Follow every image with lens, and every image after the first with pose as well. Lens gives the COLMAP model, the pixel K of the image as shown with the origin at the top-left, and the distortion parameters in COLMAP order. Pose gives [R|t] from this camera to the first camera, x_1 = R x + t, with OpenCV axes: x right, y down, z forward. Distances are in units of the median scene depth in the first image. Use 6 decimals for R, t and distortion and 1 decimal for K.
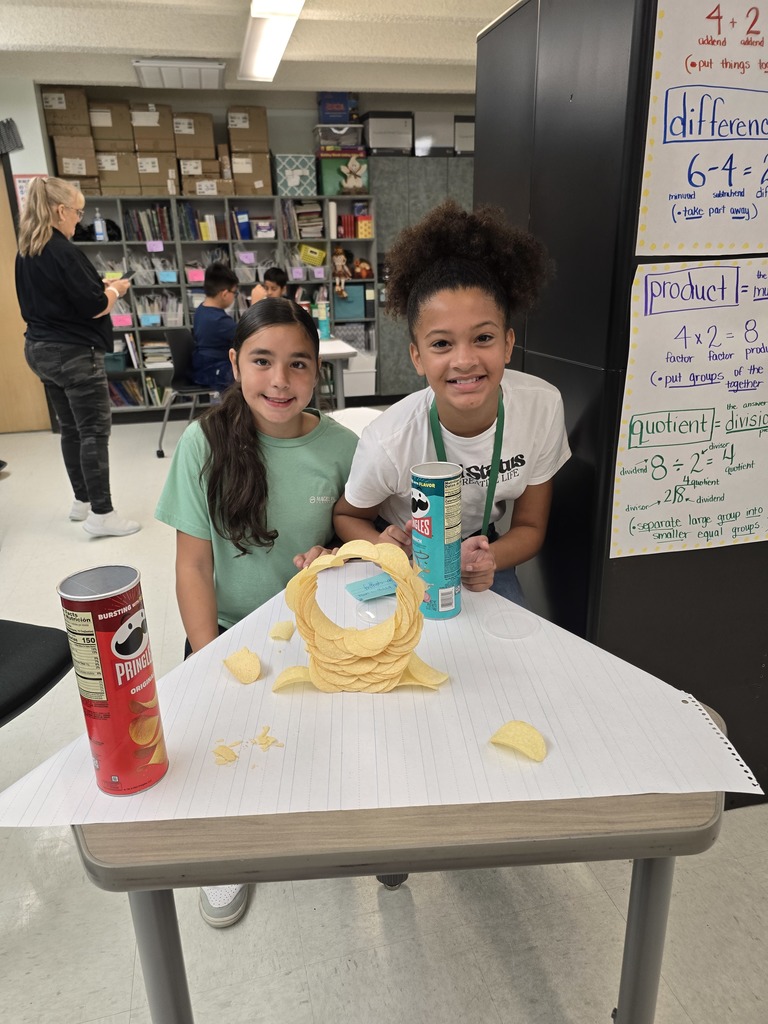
lens RADIAL K [[668.5, 0, 381.9], [0, 668.5, 509.2], [0, 0, 1]] dist [0.003079, -0.005921]
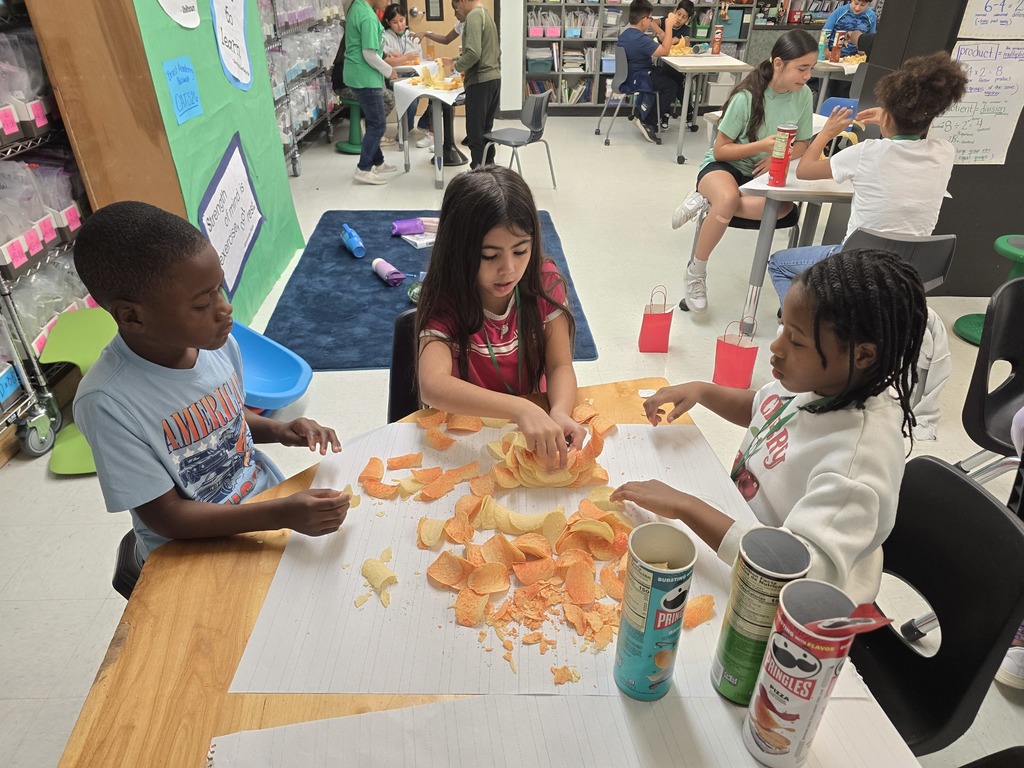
lens RADIAL K [[668.5, 0, 515.7], [0, 668.5, 391.3], [0, 0, 1]] dist [0.003079, -0.005921]
pose [[0.974370, 0.143893, -0.172909, -0.128723], [-0.101903, 0.967605, 0.230988, 0.105246], [0.200546, -0.207447, 0.957469, -0.420679]]
